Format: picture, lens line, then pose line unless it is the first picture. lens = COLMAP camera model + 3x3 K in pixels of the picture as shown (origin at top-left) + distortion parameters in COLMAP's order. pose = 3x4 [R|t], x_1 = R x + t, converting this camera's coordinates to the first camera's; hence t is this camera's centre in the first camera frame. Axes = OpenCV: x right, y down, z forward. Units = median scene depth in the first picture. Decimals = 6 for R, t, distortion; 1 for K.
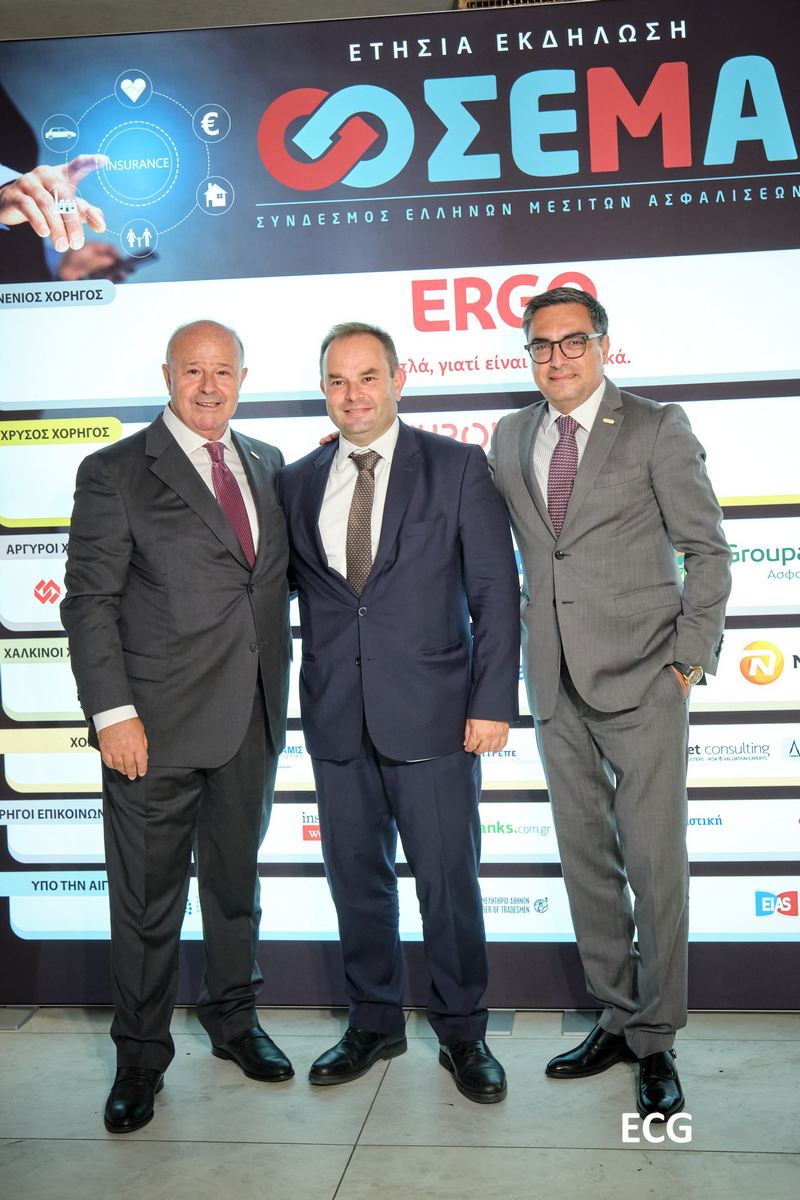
lens RADIAL K [[1472.7, 0, 464.3], [0, 1472.7, 532.6], [0, 0, 1]] dist [-0.030032, 0.000000]
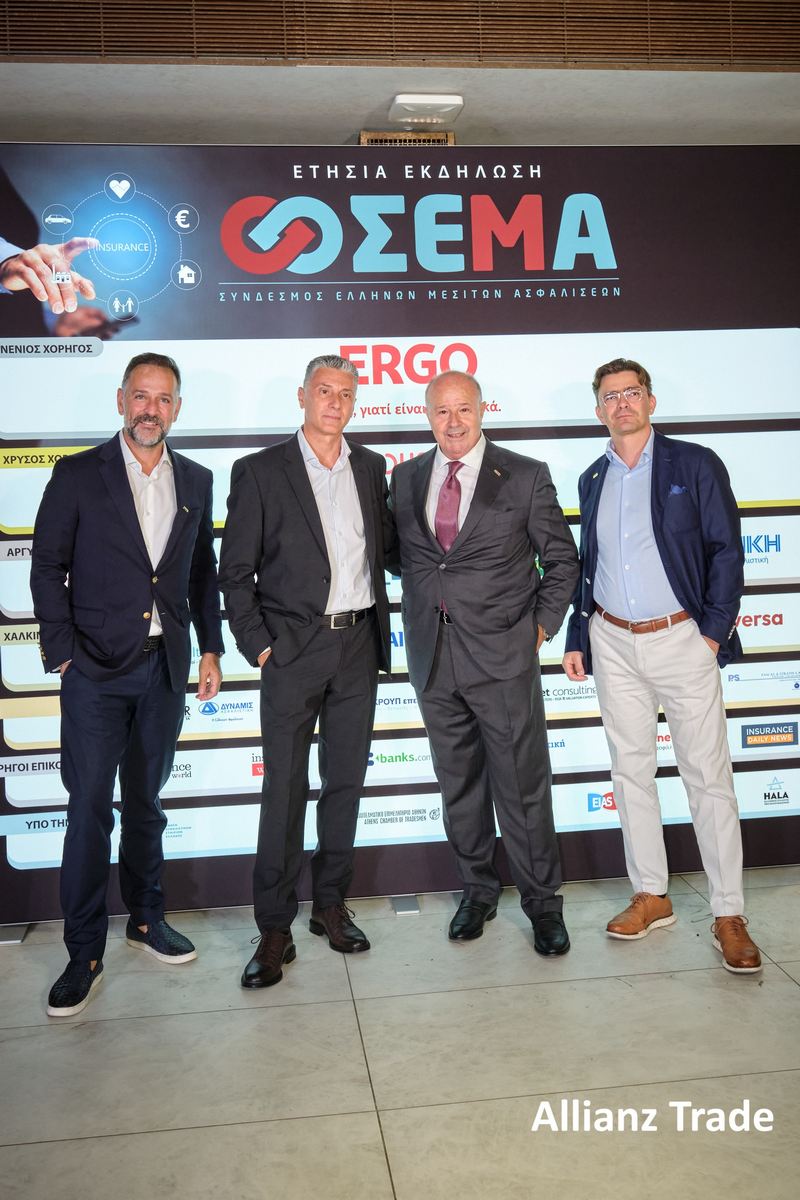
lens RADIAL K [[1044.8, 0, 396.7], [0, 1044.8, 517.3], [0, 0, 1]] dist [-0.034115, -0.011756]
pose [[0.974156, -0.001974, 0.225868, -0.199241], [0.007070, 0.999738, -0.021755, 0.003700], [-0.225766, 0.022789, 0.973915, 0.078880]]
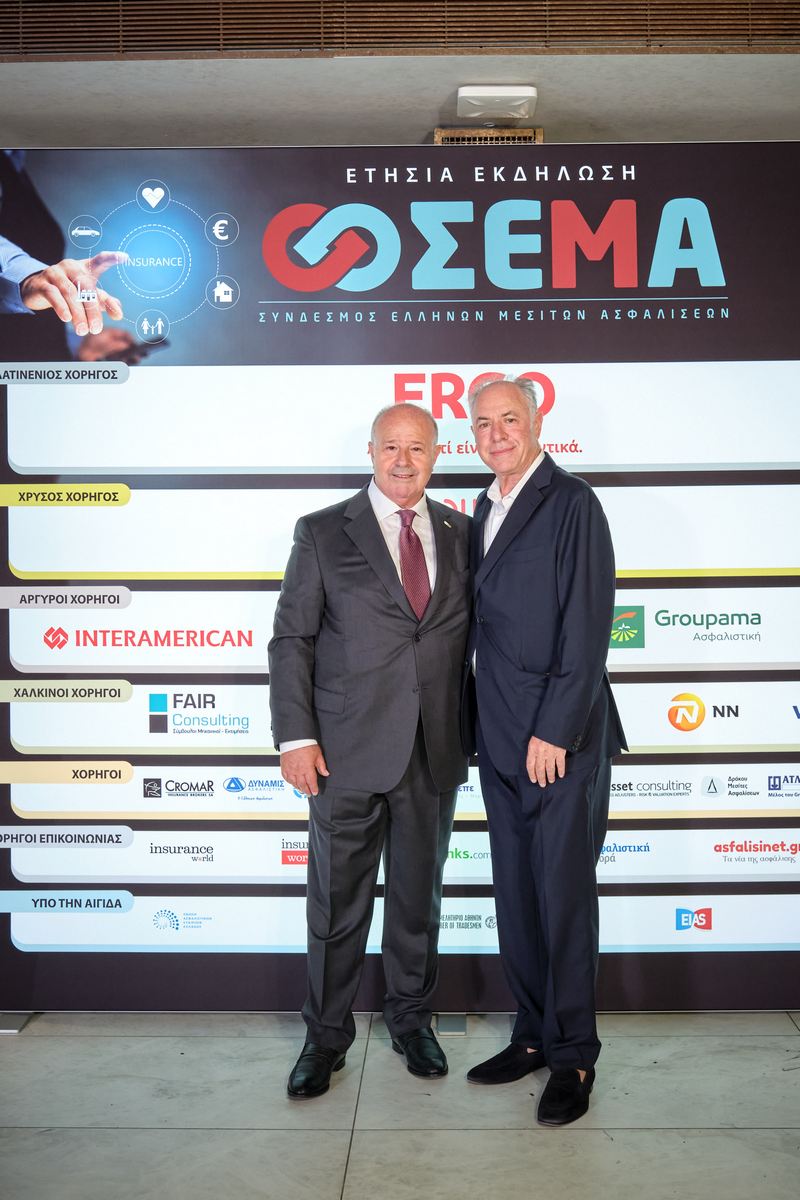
lens RADIAL K [[1202.3, 0, 430.2], [0, 1202.3, 549.2], [0, 0, 1]] dist [-0.062203, 0.000000]
pose [[0.994346, 0.028673, 0.102243, -0.100358], [-0.024758, 0.998918, -0.039357, 0.001725], [-0.103261, 0.036604, 0.993981, 0.070954]]
